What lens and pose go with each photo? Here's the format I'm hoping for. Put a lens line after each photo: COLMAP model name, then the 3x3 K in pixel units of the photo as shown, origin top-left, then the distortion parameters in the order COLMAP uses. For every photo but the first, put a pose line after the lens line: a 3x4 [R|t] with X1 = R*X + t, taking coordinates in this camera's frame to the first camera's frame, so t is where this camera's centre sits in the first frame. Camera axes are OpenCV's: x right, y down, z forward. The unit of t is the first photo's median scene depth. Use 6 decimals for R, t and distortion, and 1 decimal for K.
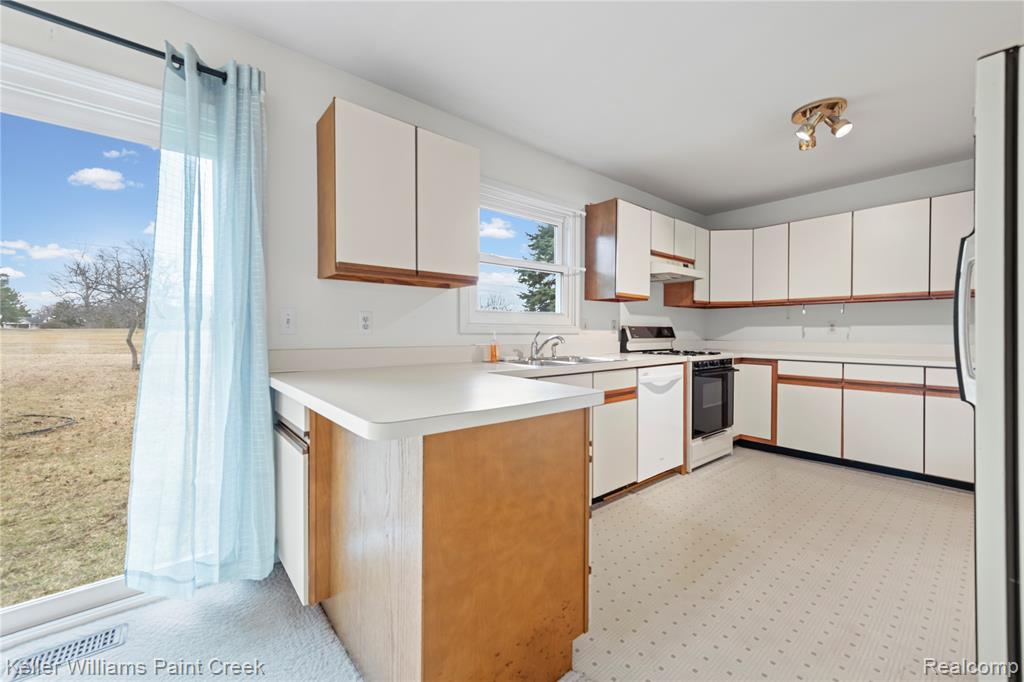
lens RADIAL K [[407.5, 0, 516.7], [0, 407.5, 338.4], [0, 0, 1]] dist [0.002061, 0.000172]
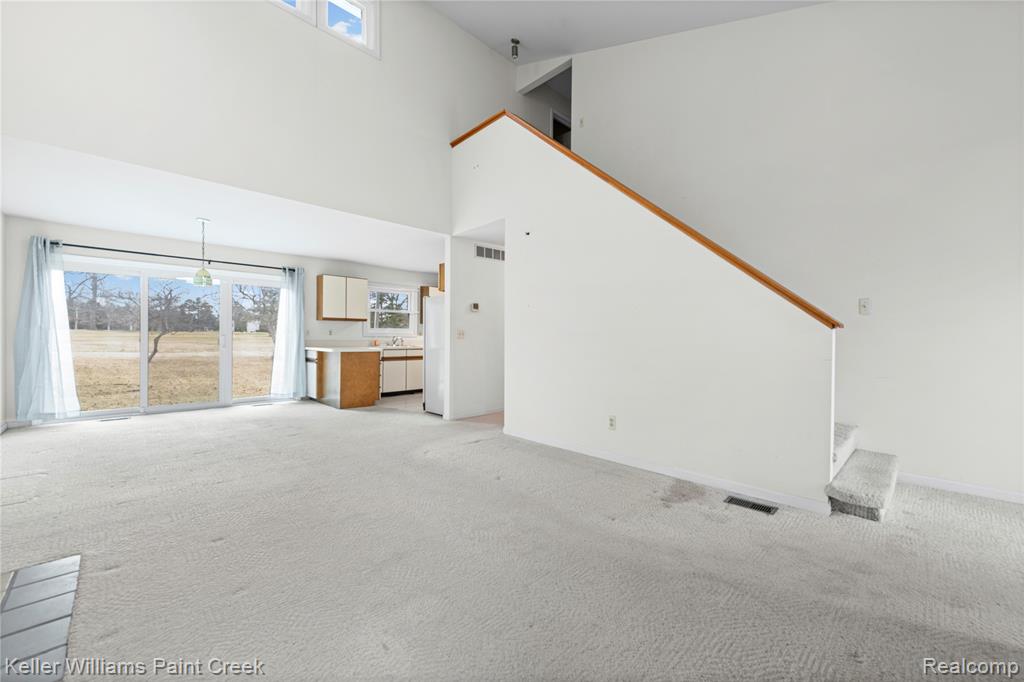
lens RADIAL K [[408.4, 0, 510.5], [0, 408.4, 336.6], [0, 0, 1]] dist [0.000405, 0.000053]
pose [[0.997553, 0.008209, 0.069425, 0.684484], [-0.006868, 0.999785, -0.019540, 0.036287], [-0.069570, 0.019016, 0.997396, -1.917555]]
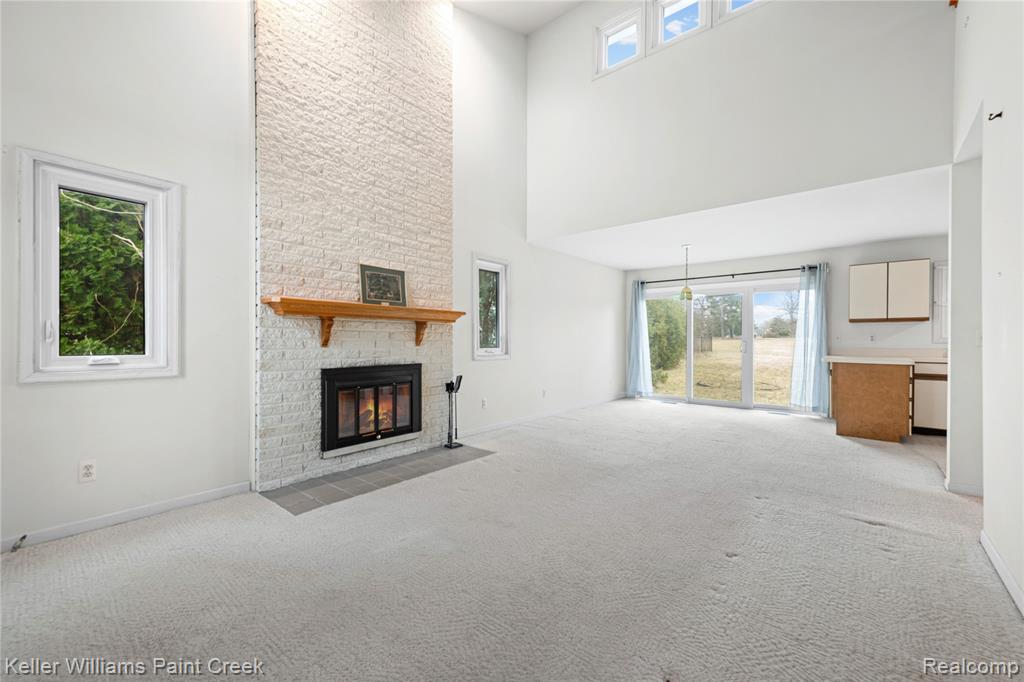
lens RADIAL K [[407.5, 0, 516.7], [0, 407.5, 338.4], [0, 0, 1]] dist [0.002061, 0.000172]
pose [[0.165243, -0.002176, -0.986251, 1.423338], [-0.020270, 0.999779, -0.005602, 0.017804], [0.986045, 0.020917, 0.165162, -1.290854]]
